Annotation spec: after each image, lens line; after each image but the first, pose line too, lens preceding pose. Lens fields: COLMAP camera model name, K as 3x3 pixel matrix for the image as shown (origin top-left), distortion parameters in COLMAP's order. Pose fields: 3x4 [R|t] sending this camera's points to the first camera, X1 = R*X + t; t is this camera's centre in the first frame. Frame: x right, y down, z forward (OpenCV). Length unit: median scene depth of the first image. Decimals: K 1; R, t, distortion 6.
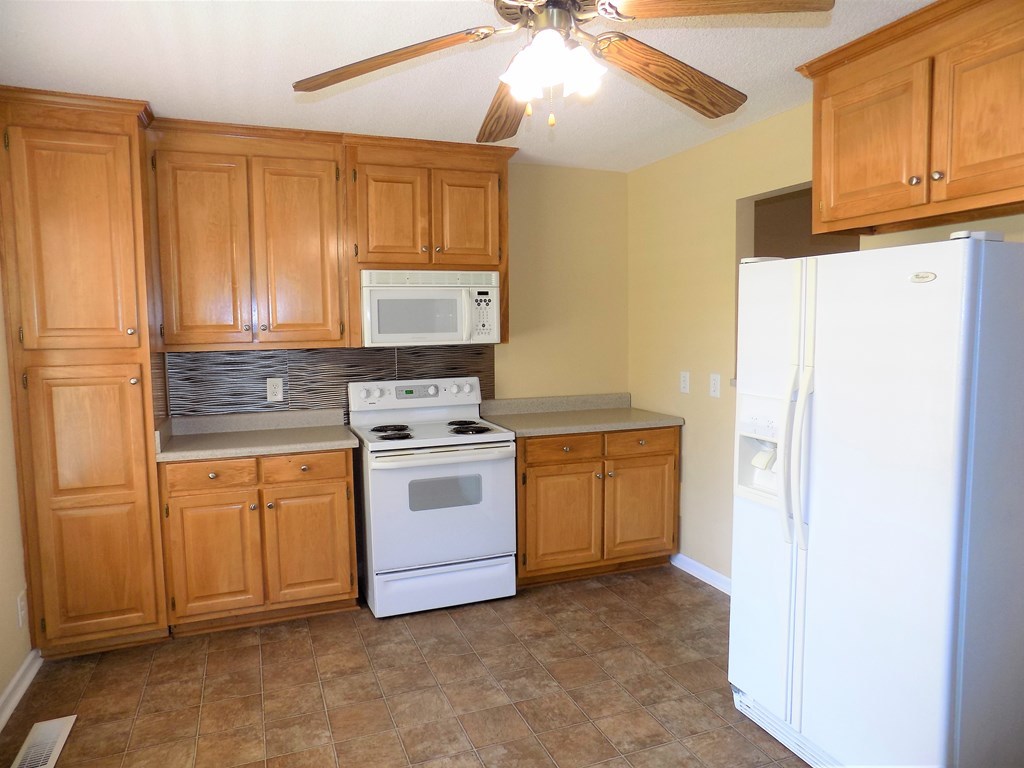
lens RADIAL K [[681.4, 0, 517.9], [0, 681.4, 383.4], [0, 0, 1]] dist [-0.091963, 0.078961]
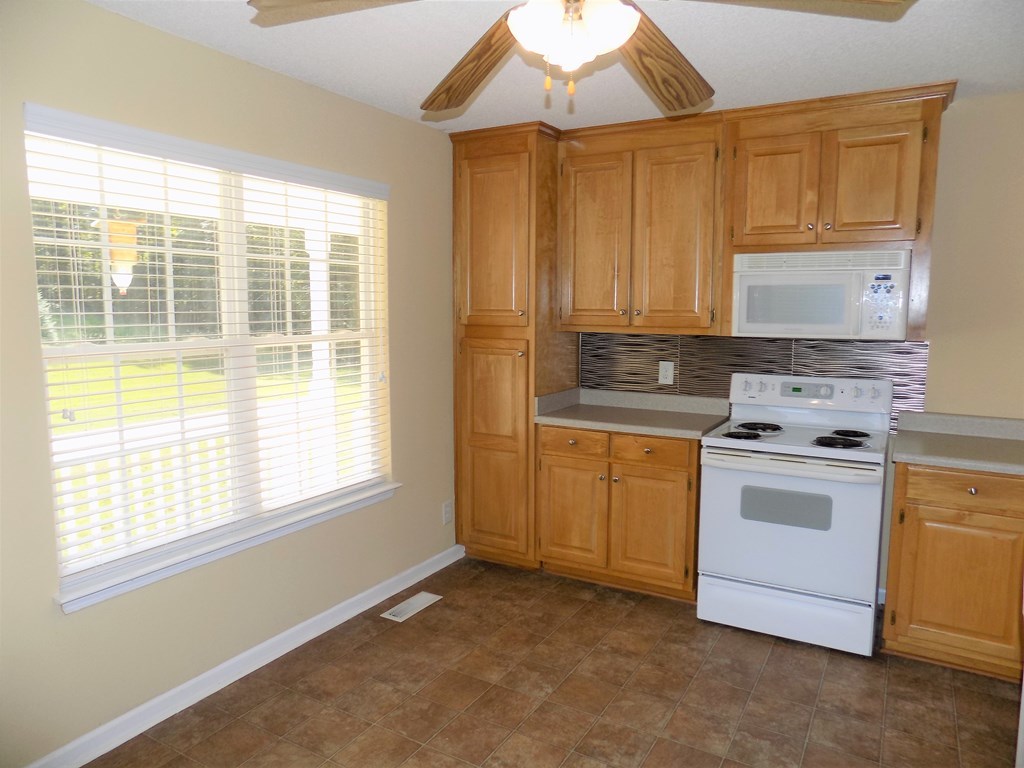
lens RADIAL K [[681.4, 0, 517.9], [0, 681.4, 383.4], [0, 0, 1]] dist [-0.091963, 0.078961]
pose [[0.614544, 0.104145, -0.781978, 0.358772], [-0.081358, 0.994329, 0.068488, -0.030856], [0.784676, 0.021532, 0.619532, 0.202082]]
